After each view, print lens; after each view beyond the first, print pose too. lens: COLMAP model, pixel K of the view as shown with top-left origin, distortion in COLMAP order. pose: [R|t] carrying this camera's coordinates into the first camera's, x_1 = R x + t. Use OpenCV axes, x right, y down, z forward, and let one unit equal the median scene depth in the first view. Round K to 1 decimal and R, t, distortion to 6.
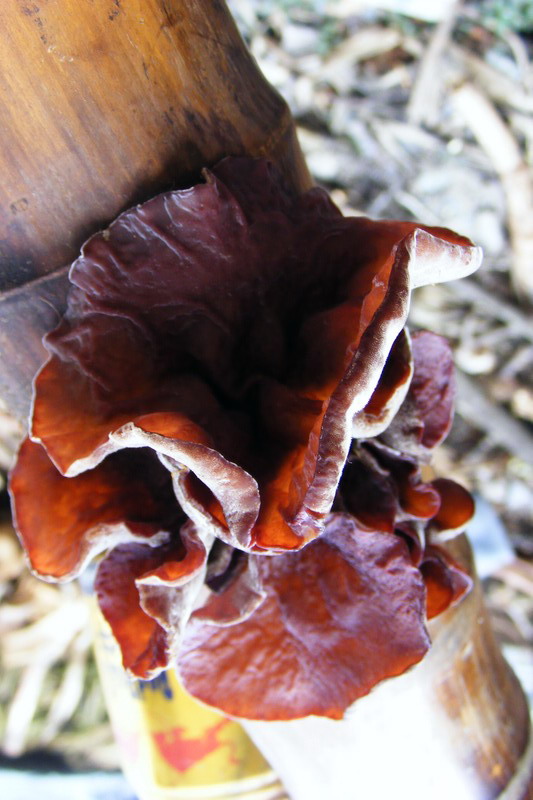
lens RADIAL K [[906.3, 0, 278.6], [0, 906.3, 400.1], [0, 0, 1]] dist [-0.213508, 0.029790]
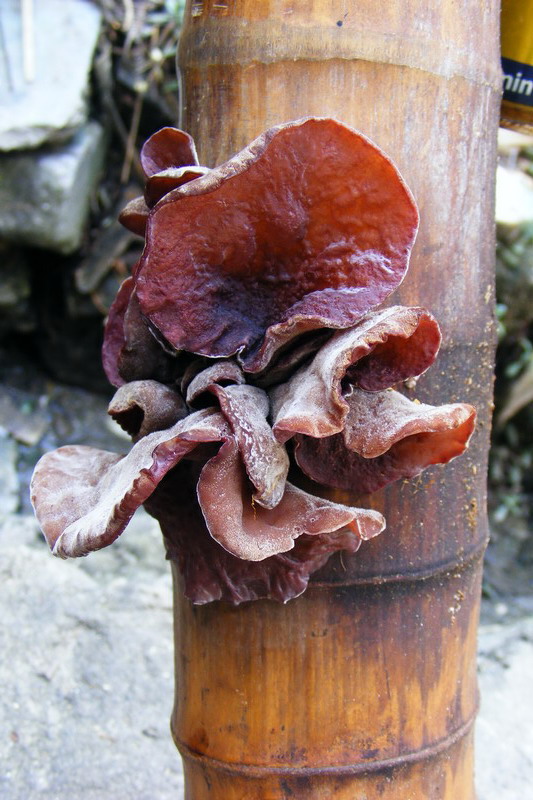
lens RADIAL K [[906.3, 0, 278.6], [0, 906.3, 400.1], [0, 0, 1]] dist [-0.213508, 0.029790]
pose [[-0.898587, -0.438722, -0.008057, -0.056911], [0.335899, -0.675938, -0.655957, 0.931558], [0.282337, -0.592141, 0.754755, 0.113274]]
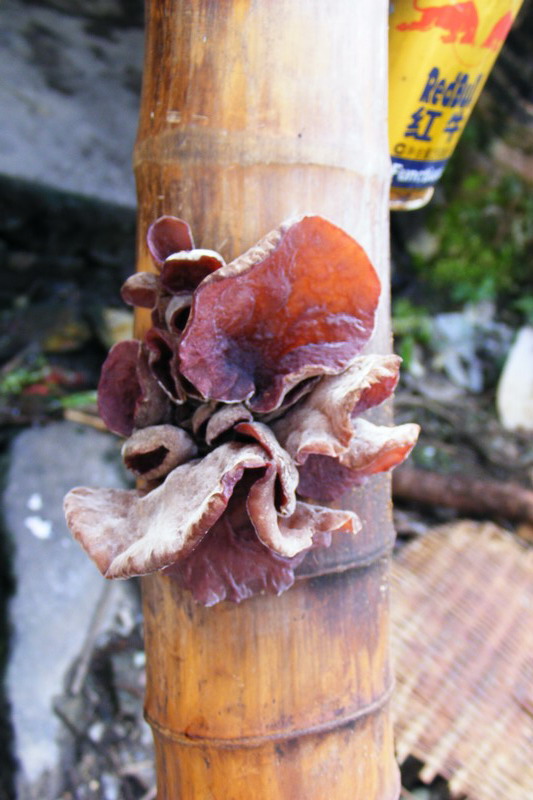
lens RADIAL K [[906.3, 0, 278.6], [0, 906.3, 400.1], [0, 0, 1]] dist [-0.213508, 0.029790]
pose [[-0.880688, -0.379135, -0.283982, 0.408423], [0.473312, -0.728451, -0.495312, 0.944356], [-0.019077, -0.570627, 0.820987, -0.222130]]
